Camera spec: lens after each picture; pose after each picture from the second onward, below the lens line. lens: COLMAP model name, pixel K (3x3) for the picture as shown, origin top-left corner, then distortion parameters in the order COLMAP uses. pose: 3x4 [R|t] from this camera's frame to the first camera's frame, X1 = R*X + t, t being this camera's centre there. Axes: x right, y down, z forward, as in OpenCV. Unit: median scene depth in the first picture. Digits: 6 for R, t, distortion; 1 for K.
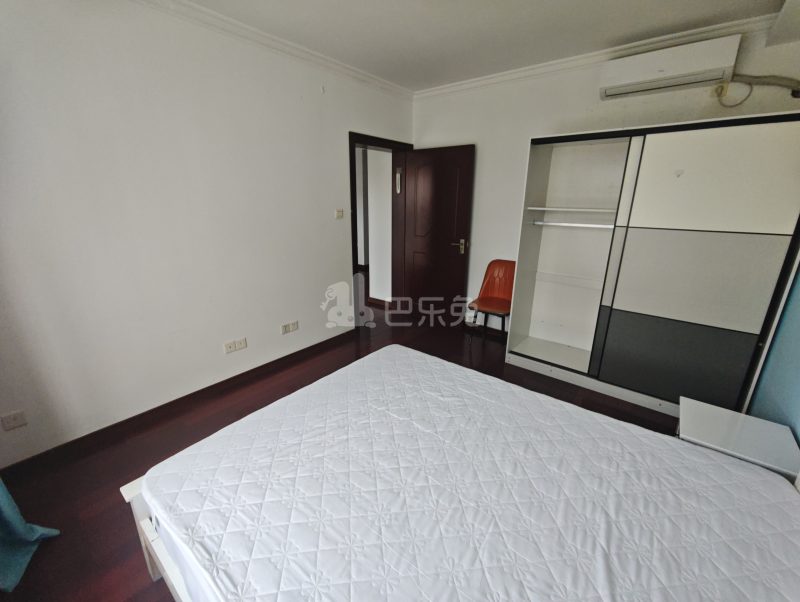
lens RADIAL K [[335.2, 0, 398.6], [0, 335.2, 296.4], [0, 0, 1]] dist [-0.017548, 0.007763]
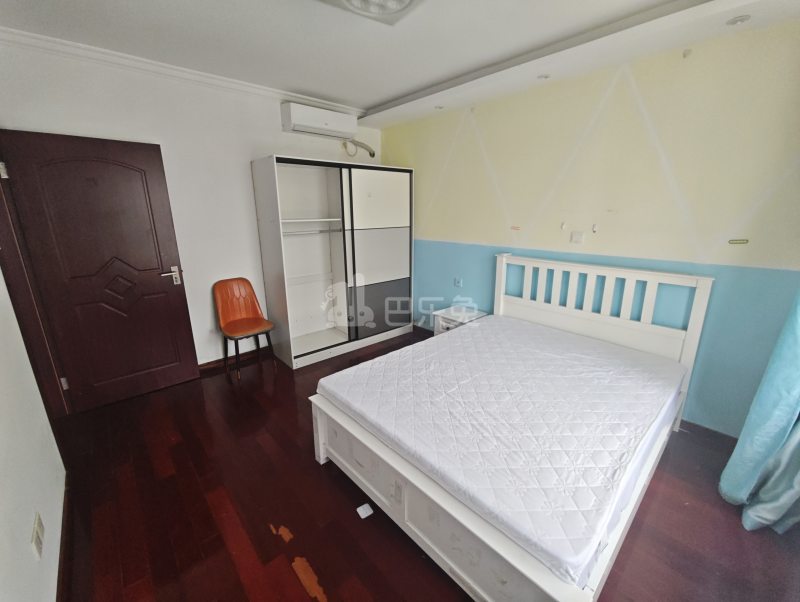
lens RADIAL K [[335.2, 0, 398.6], [0, 335.2, 296.4], [0, 0, 1]] dist [-0.017548, 0.007763]
pose [[0.154991, -0.257847, 0.953673, -0.800828], [0.284815, 0.936013, 0.206784, -0.194659], [-0.945969, 0.239571, 0.218512, 0.599393]]
